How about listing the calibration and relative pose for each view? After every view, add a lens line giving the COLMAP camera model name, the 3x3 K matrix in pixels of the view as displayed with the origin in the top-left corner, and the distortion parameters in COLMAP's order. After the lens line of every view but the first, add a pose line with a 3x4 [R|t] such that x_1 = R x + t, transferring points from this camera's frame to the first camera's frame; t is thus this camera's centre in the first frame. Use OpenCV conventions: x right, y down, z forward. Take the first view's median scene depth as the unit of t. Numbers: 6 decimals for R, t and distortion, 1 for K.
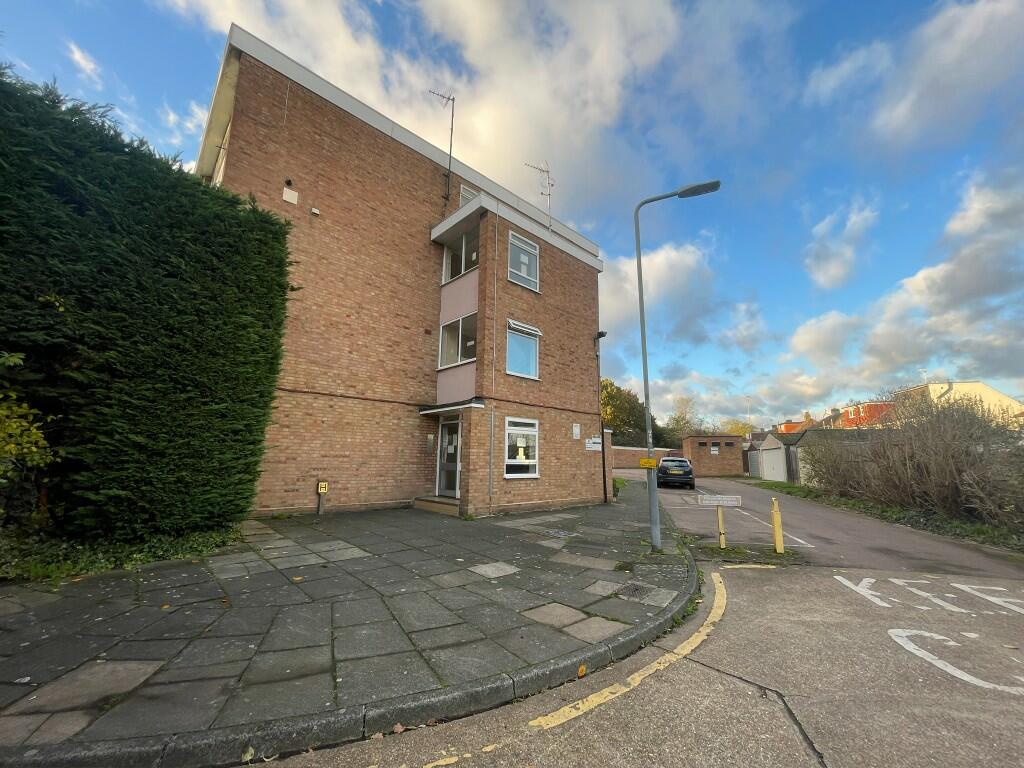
lens RADIAL K [[414.0, 0, 507.2], [0, 414.0, 384.4], [0, 0, 1]] dist [0.013088, 0.000050]
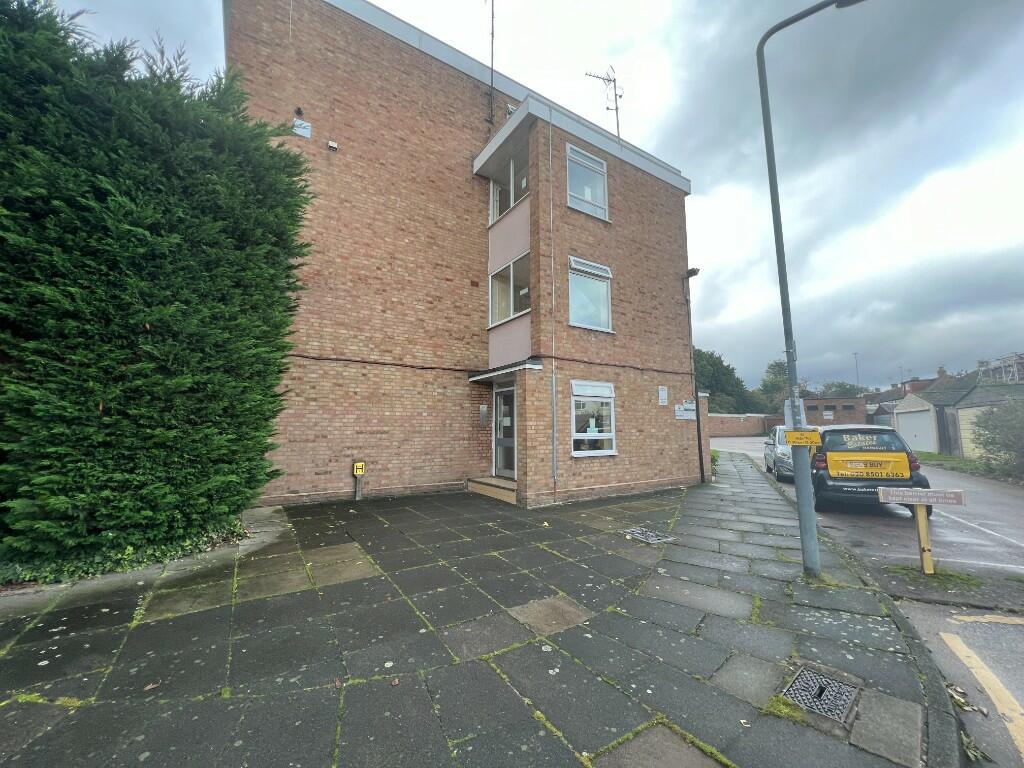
lens RADIAL K [[406.4, 0, 509.5], [0, 406.4, 379.3], [0, 0, 1]] dist [-0.000174, -0.000007]
pose [[0.984338, -0.038138, -0.172116, 0.013799], [0.048005, 0.997412, 0.053532, 0.028436], [0.169629, -0.060956, 0.983621, 0.205275]]
